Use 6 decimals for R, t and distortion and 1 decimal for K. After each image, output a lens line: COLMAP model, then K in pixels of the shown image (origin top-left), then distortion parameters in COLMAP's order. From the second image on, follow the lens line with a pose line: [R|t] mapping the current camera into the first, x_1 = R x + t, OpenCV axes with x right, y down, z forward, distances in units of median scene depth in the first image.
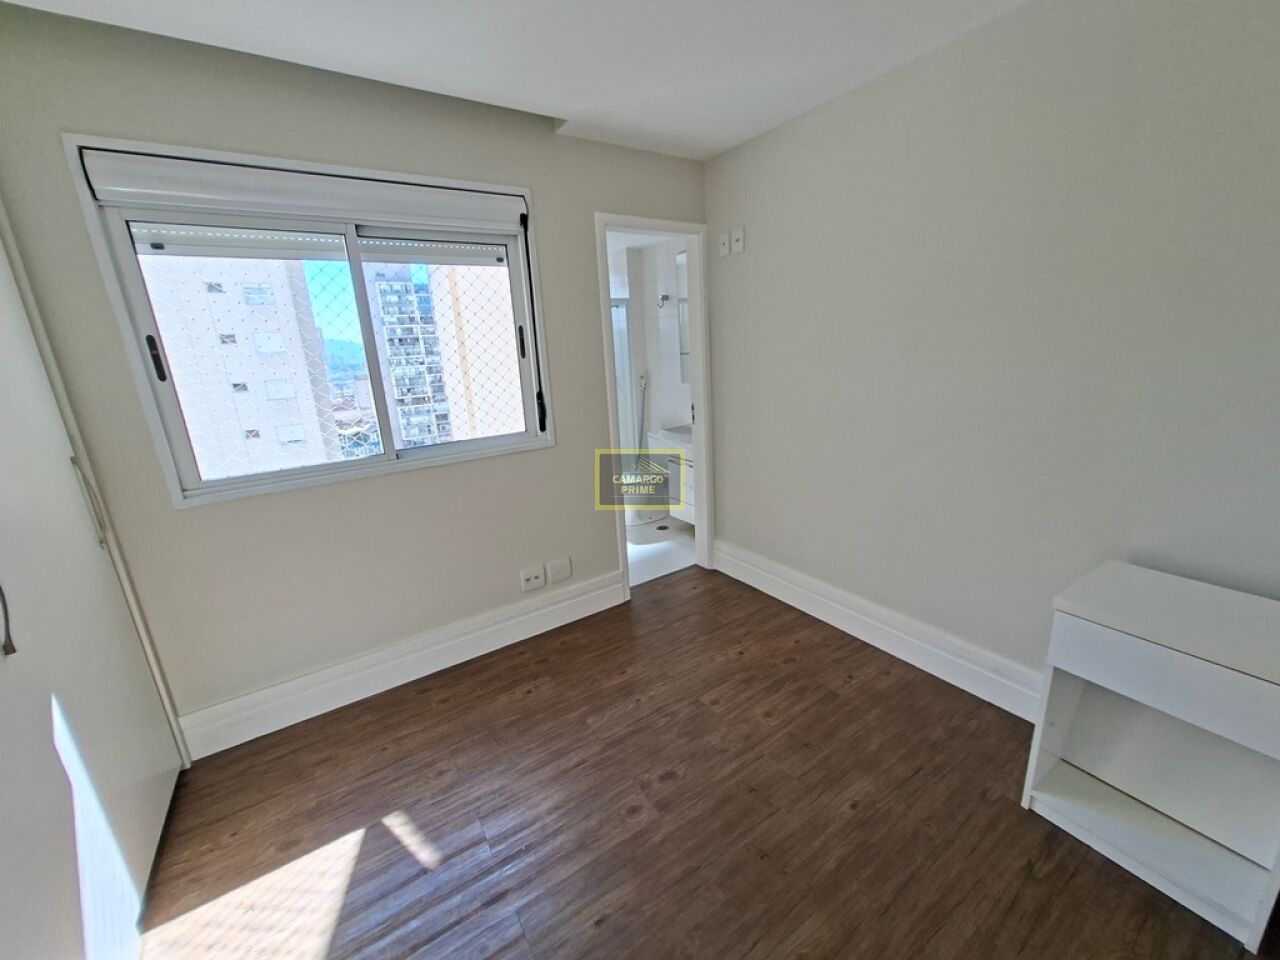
lens RADIAL K [[505.5, 0, 638.6], [0, 505.5, 479.2], [0, 0, 1]] dist [-0.006781, 0.000711]
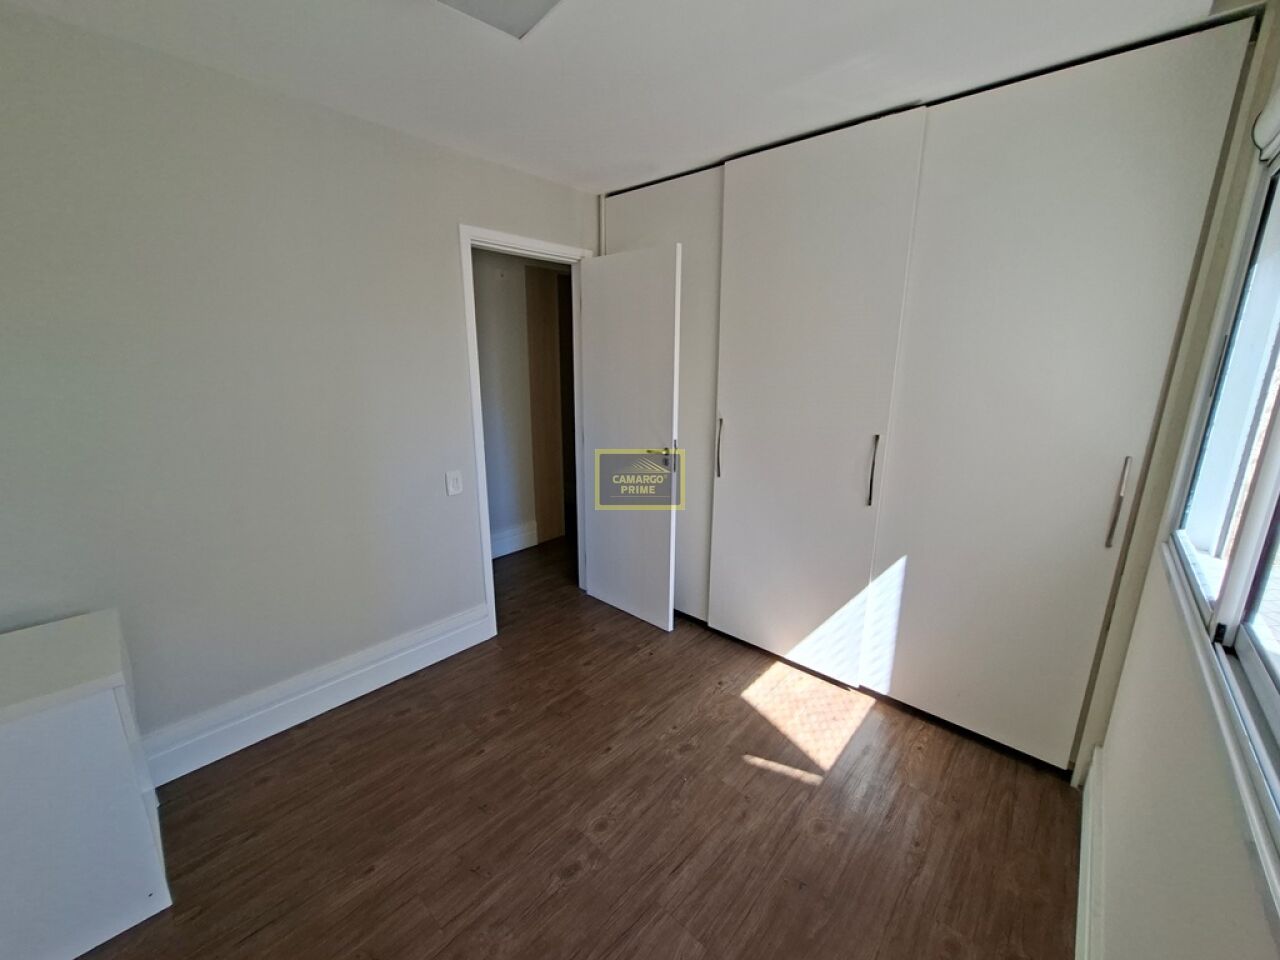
lens RADIAL K [[505.5, 0, 639.9], [0, 505.5, 480.0], [0, 0, 1]] dist [-0.006781, 0.000711]
pose [[-0.967103, 0.100074, -0.233874, 0.081133], [-0.023926, 0.879510, 0.475278, -0.432982], [0.253258, 0.465238, -0.848183, 1.514809]]
